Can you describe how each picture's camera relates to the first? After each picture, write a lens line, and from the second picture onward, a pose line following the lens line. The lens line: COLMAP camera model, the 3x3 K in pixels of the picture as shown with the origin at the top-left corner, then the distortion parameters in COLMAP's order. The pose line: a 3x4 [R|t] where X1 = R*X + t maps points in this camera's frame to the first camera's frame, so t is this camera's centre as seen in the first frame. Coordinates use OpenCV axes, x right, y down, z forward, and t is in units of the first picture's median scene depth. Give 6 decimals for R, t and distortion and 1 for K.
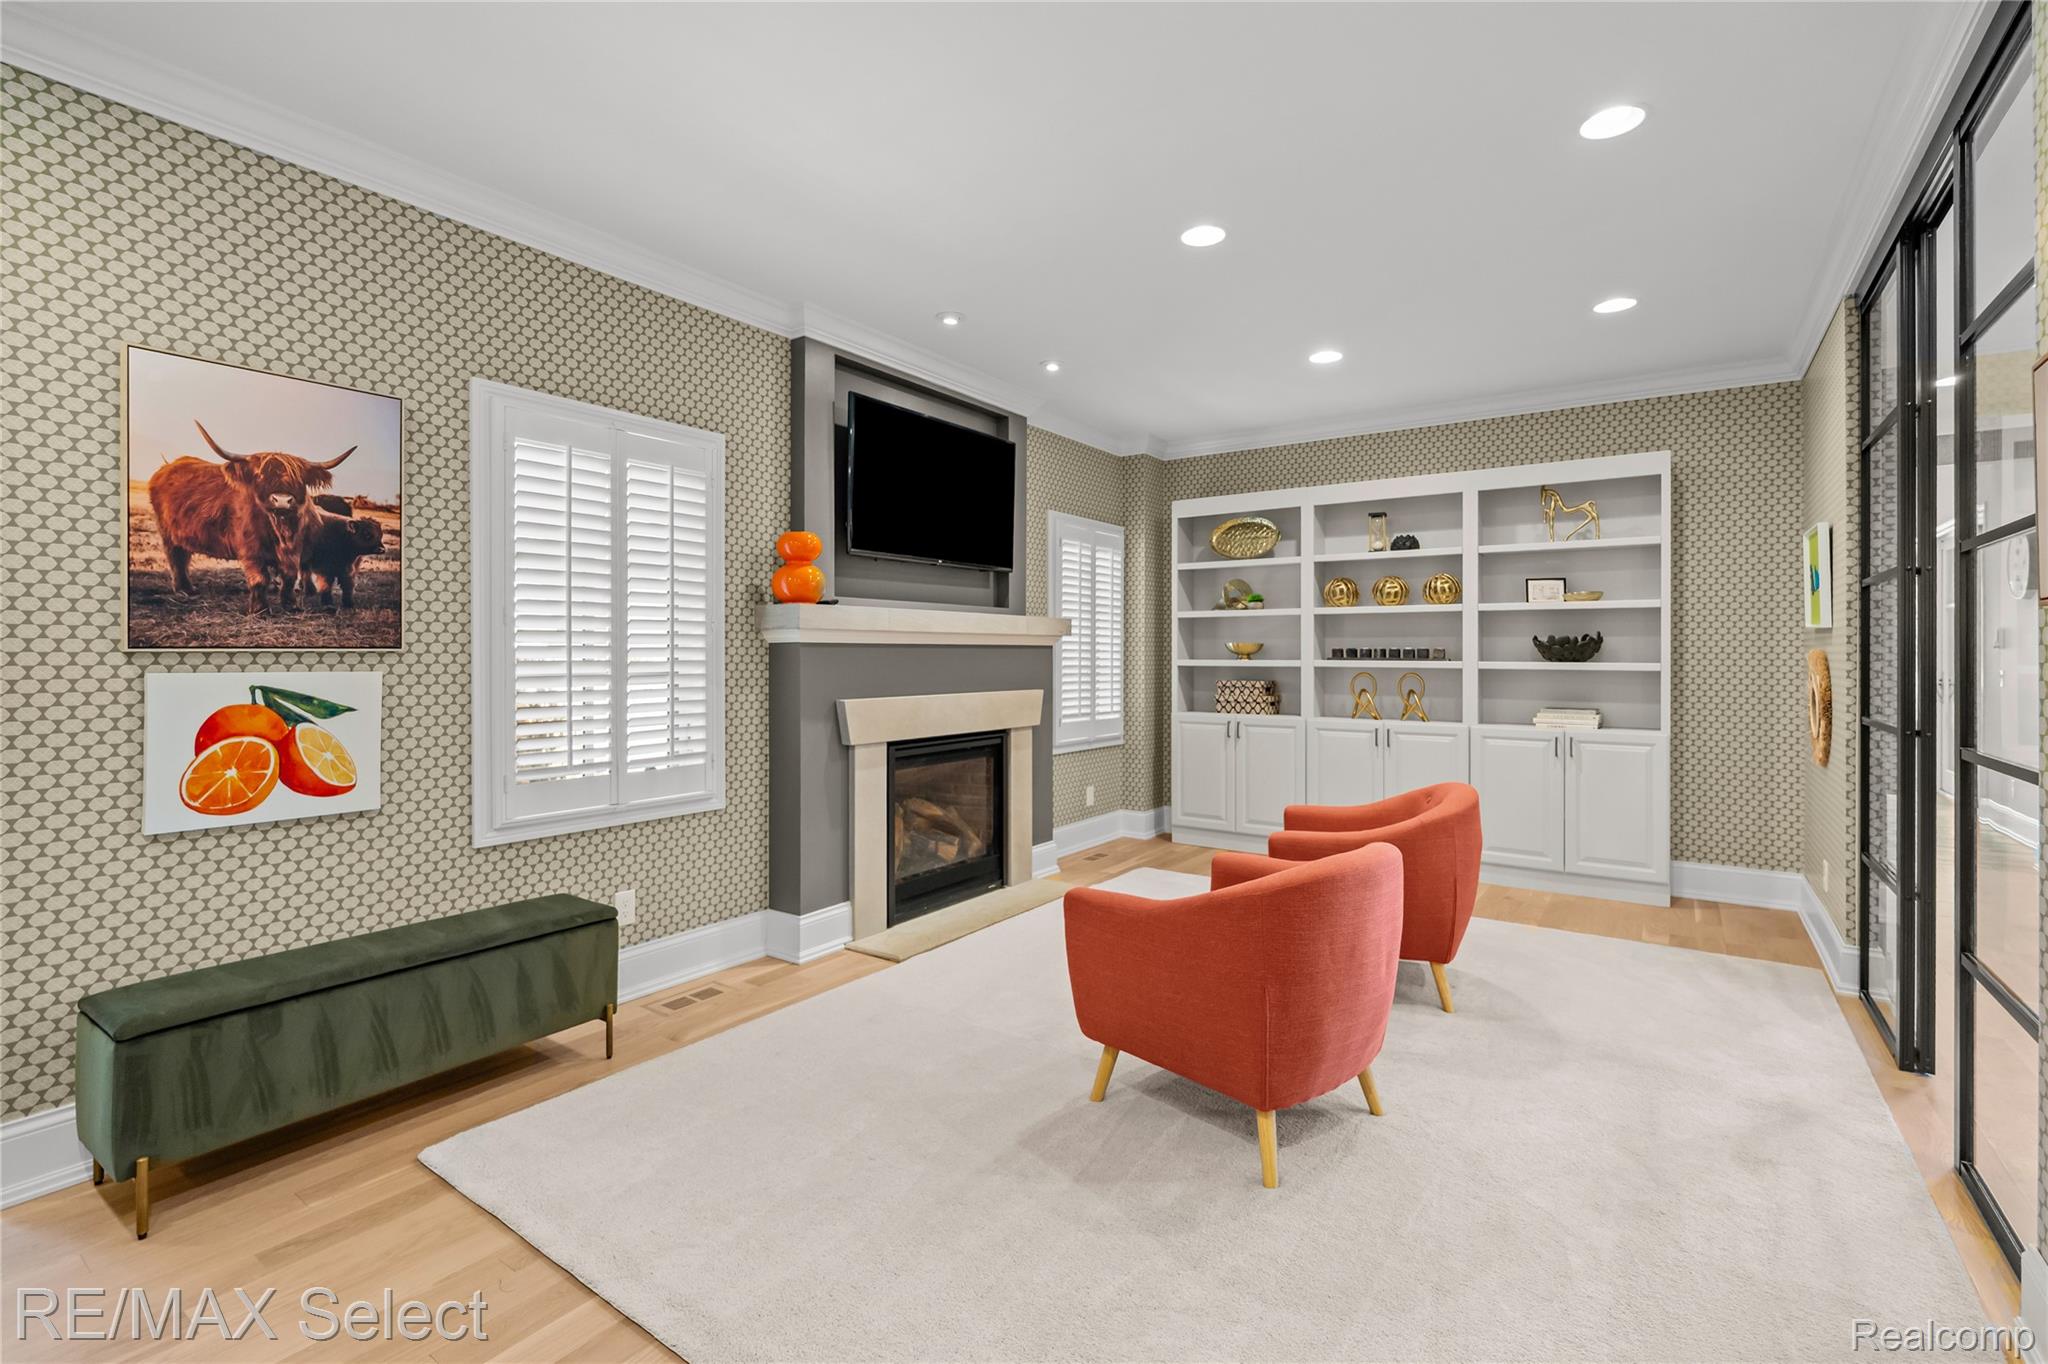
lens RADIAL K [[911.2, 0, 1025.6], [0, 911.2, 653.0], [0, 0, 1]] dist [-0.003311, -0.000121]
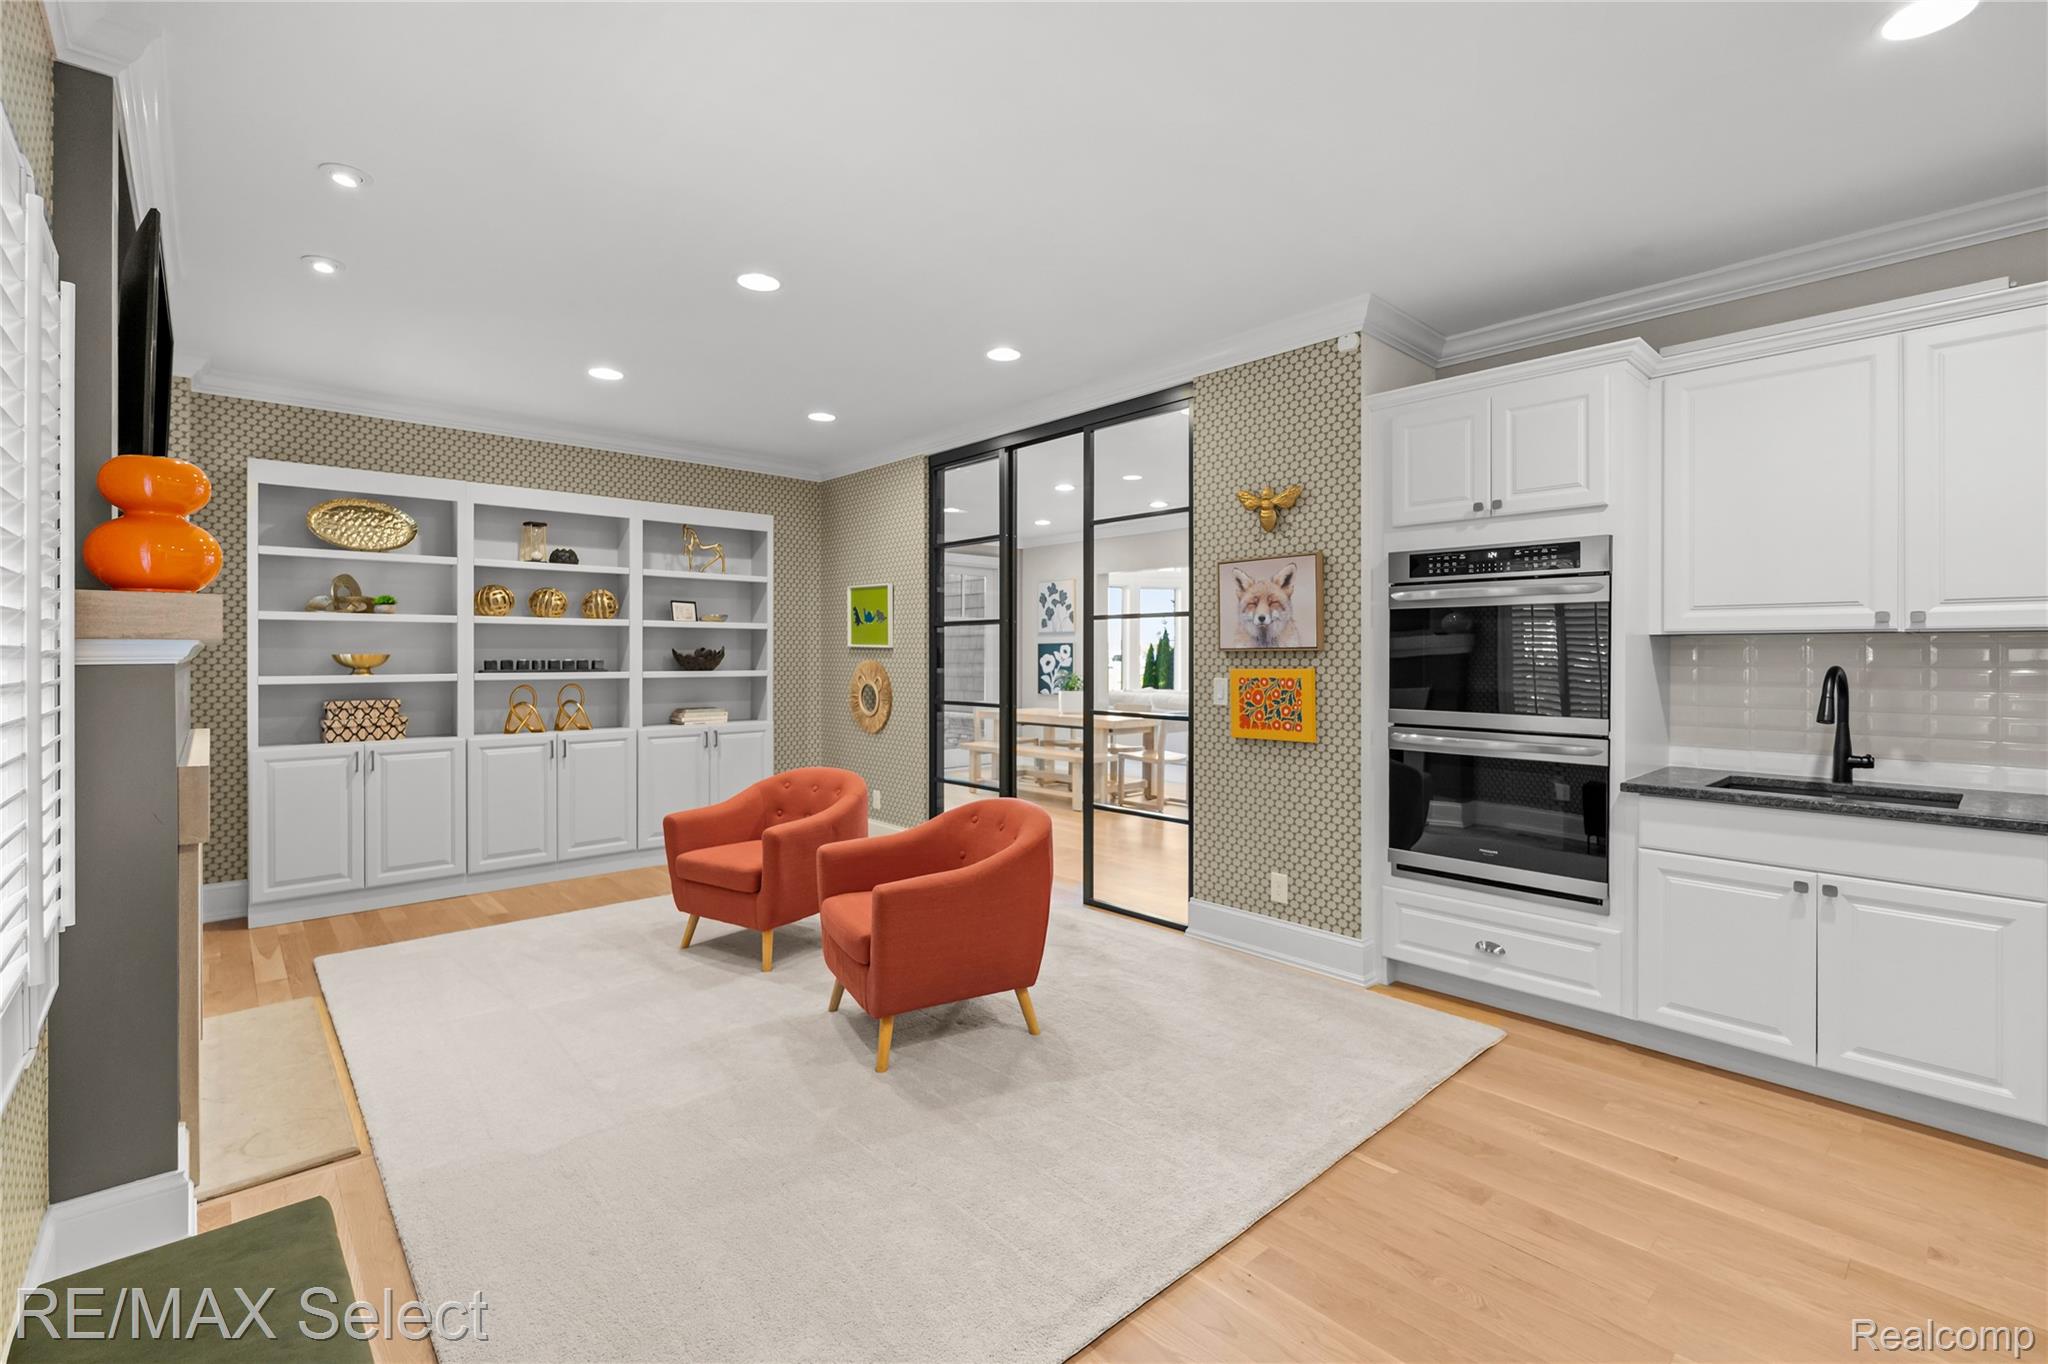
lens RADIAL K [[911.2, 0, 1025.6], [0, 911.2, 653.0], [0, 0, 1]] dist [-0.003311, -0.000121]
pose [[0.222390, -0.002072, 0.974955, -0.483507], [-0.000386, 0.999997, 0.002213, -0.016026], [-0.974958, -0.000869, 0.222389, 0.281558]]
